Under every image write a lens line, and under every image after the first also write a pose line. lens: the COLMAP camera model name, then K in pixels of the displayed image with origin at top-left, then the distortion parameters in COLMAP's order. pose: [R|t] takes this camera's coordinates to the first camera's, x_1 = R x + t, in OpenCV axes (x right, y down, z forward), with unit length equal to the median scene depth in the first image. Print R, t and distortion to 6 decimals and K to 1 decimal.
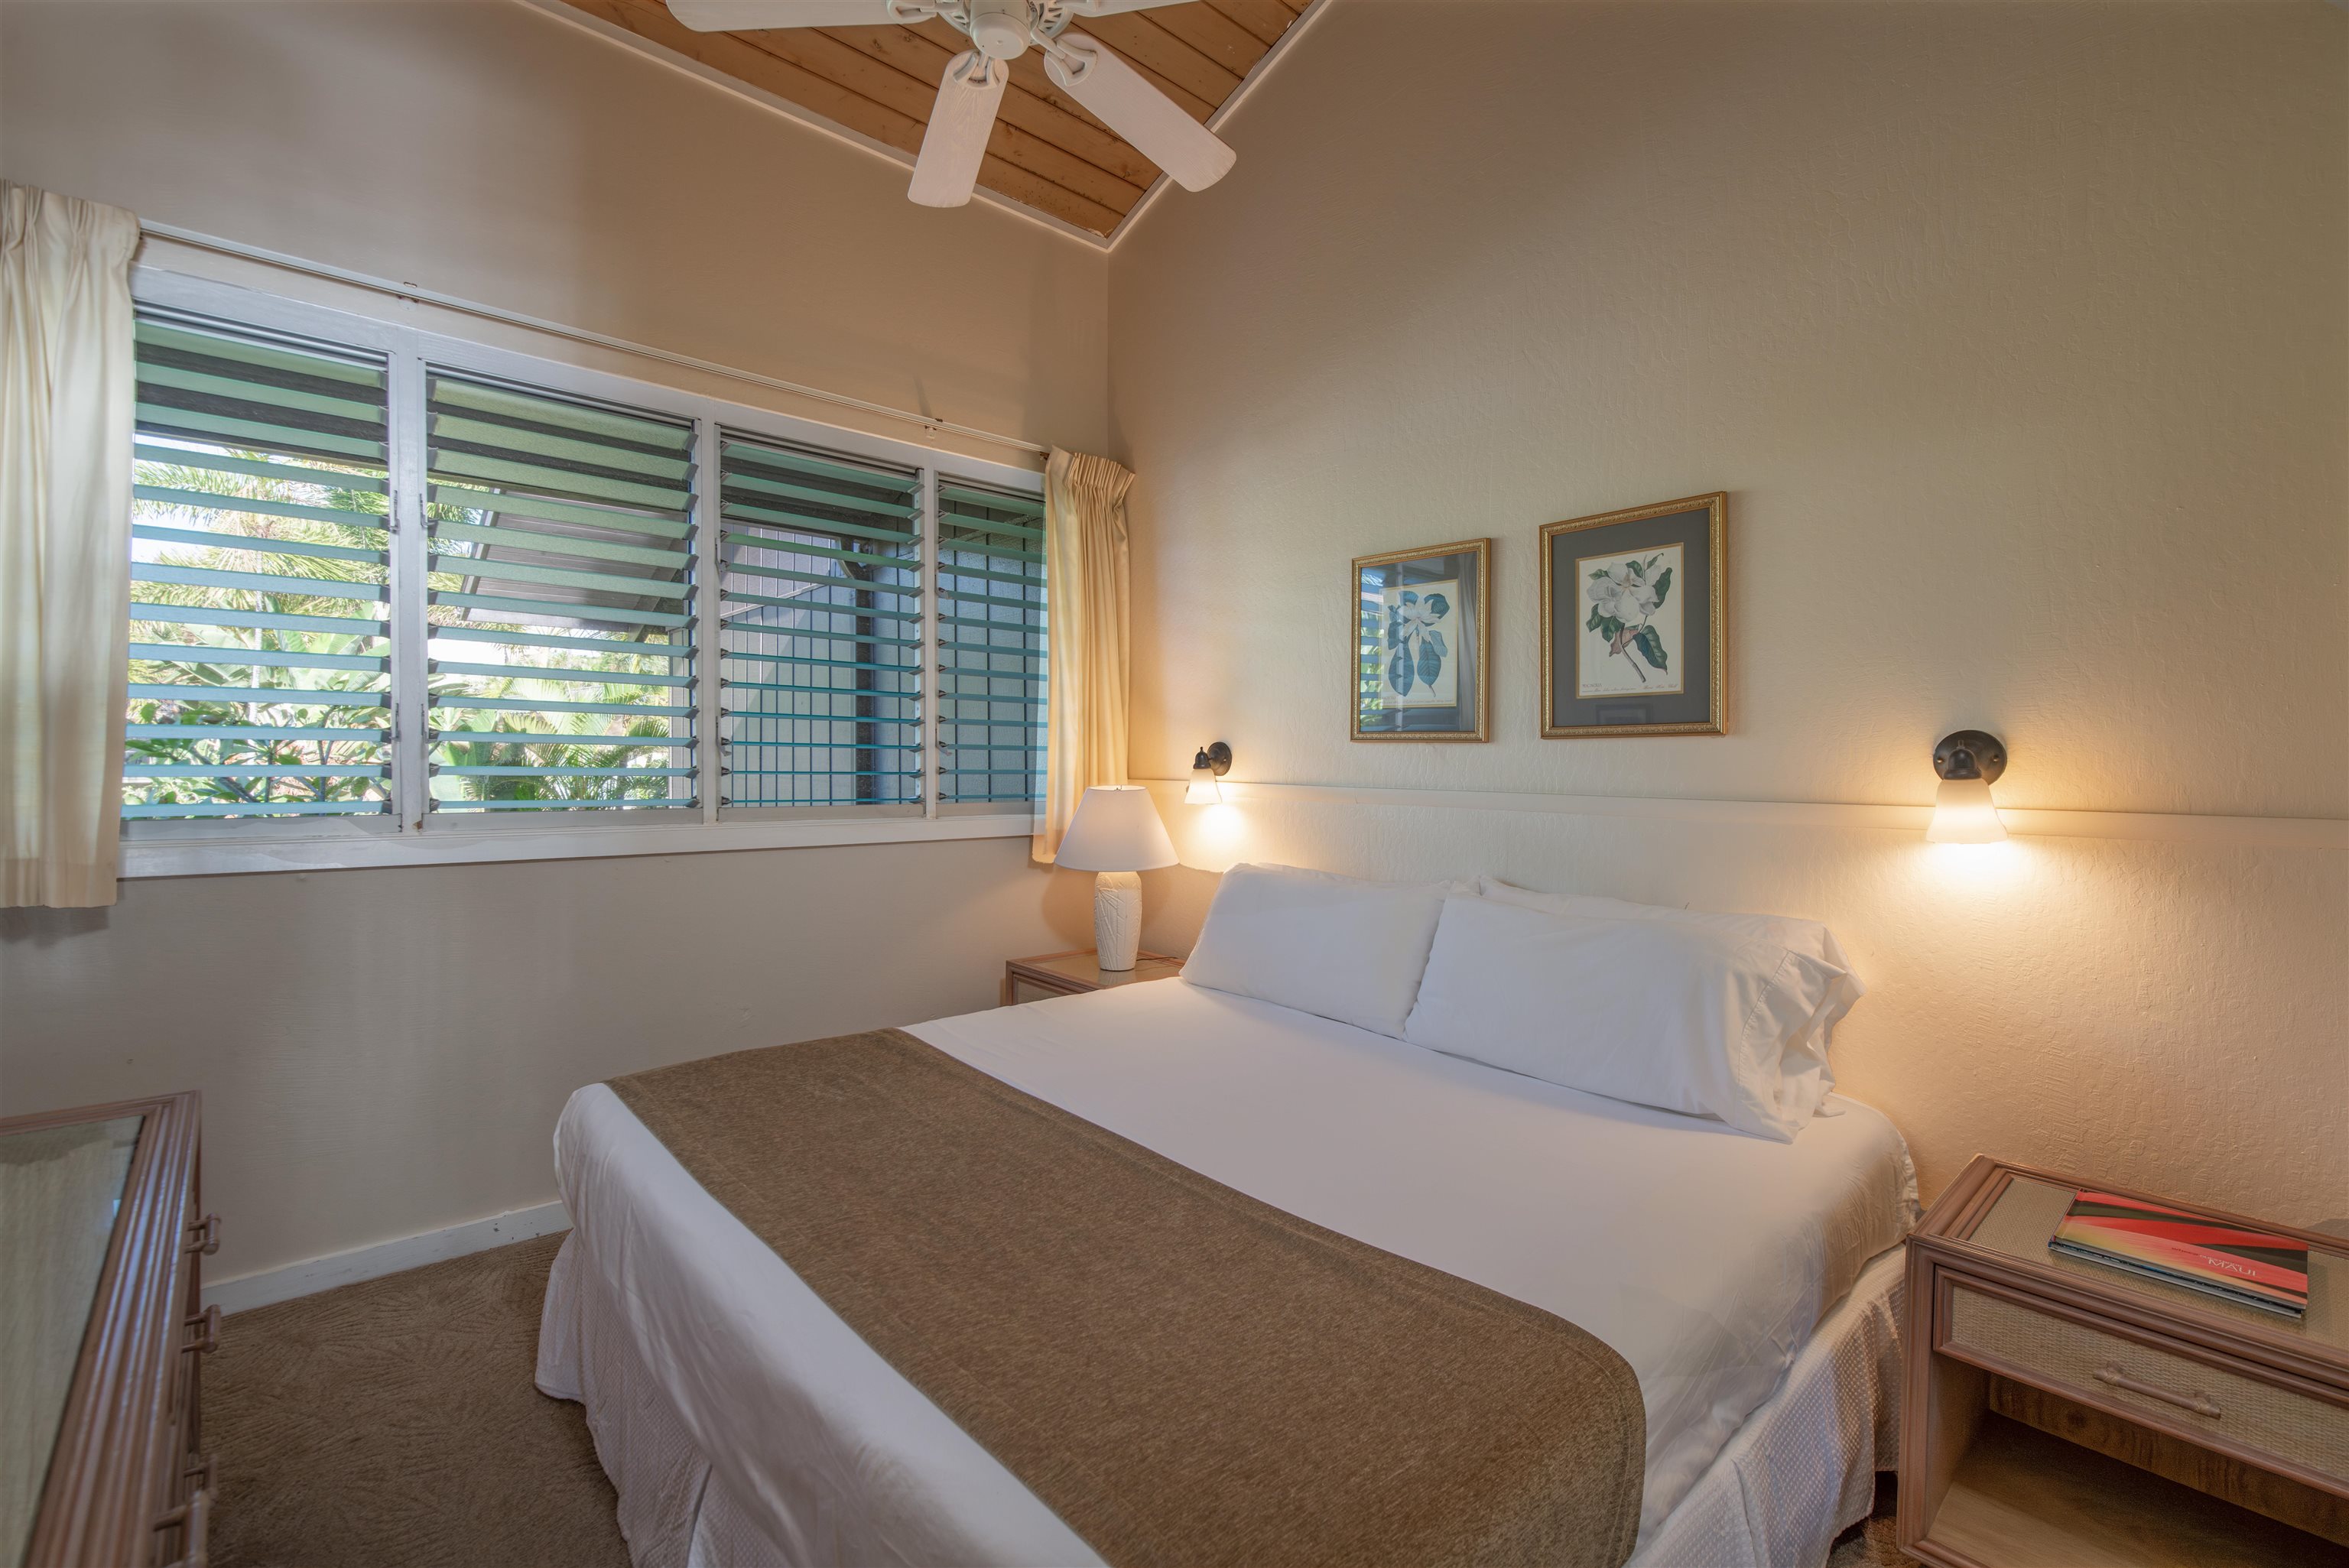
lens RADIAL K [[1017.6, 0, 1196.7], [0, 1017.6, 775.6], [0, 0, 1]] dist [-0.002343, -0.000077]
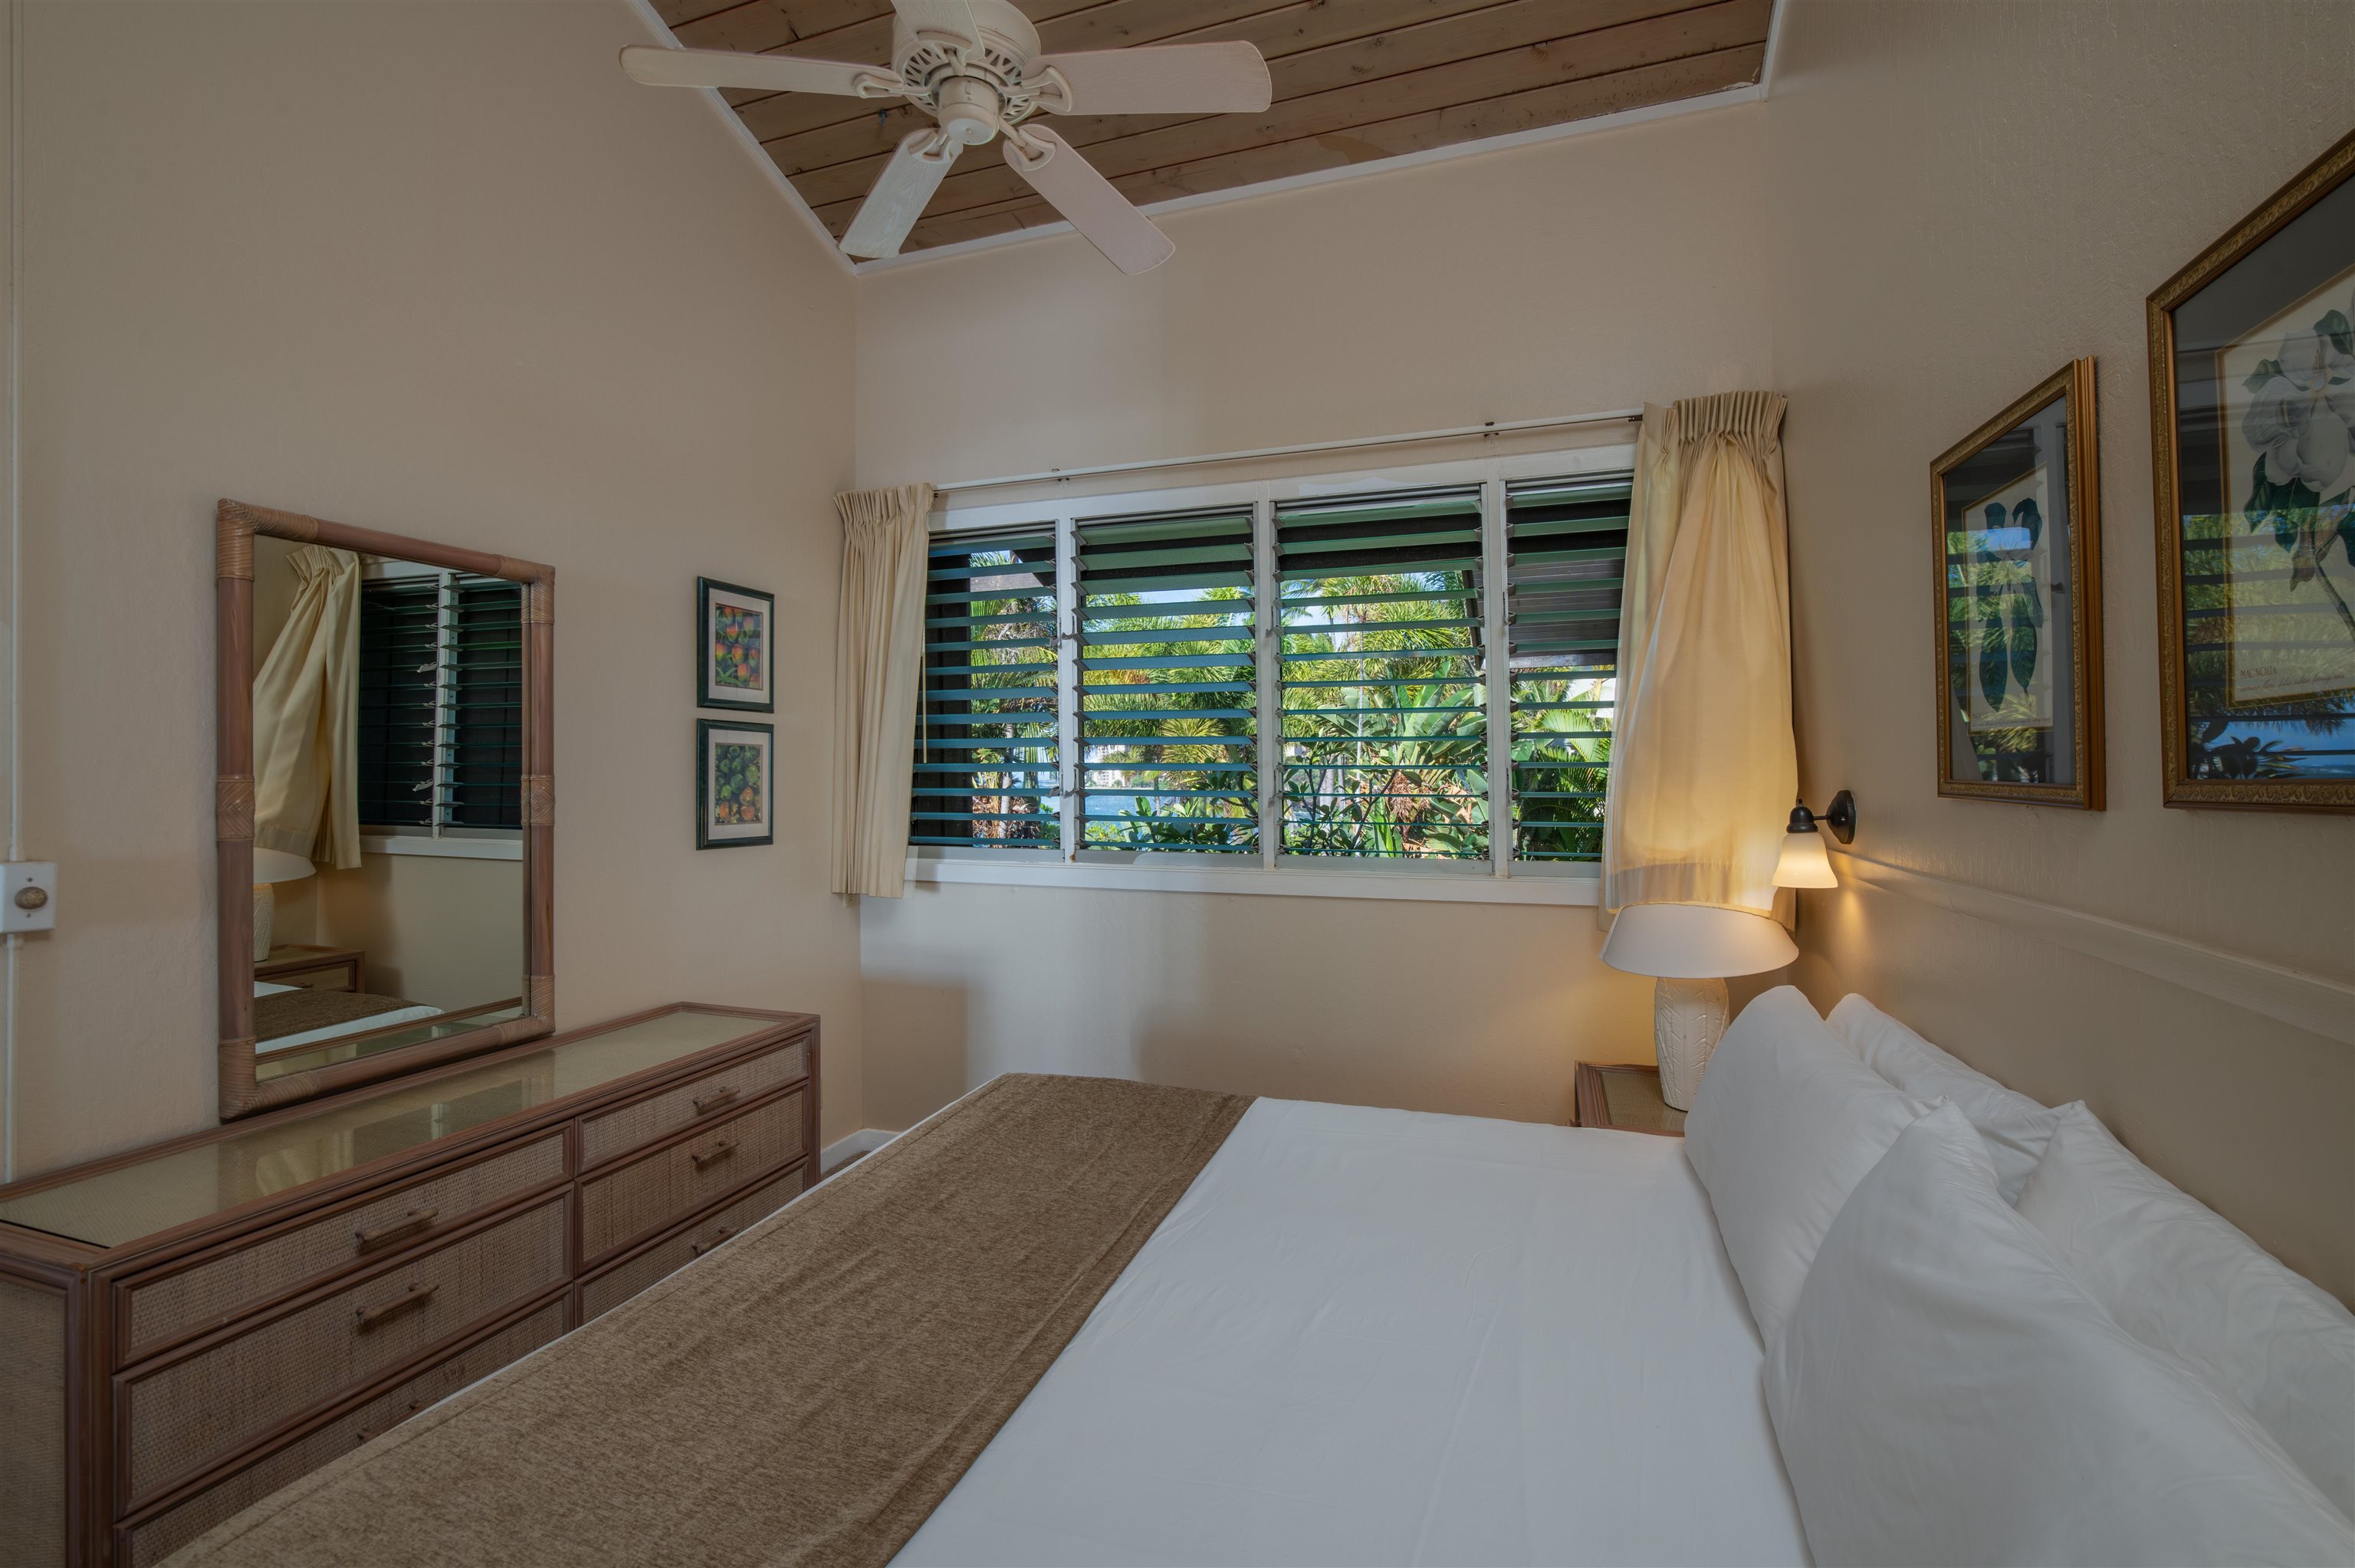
lens RADIAL K [[1020.1, 0, 1192.7], [0, 1020.1, 779.3], [0, 0, 1]] dist [-0.002343, -0.000077]
pose [[0.484183, -0.006438, -0.874943, 0.378774], [-0.004572, 0.999941, -0.009888, -0.032317], [0.874955, 0.008788, 0.484125, 0.345152]]
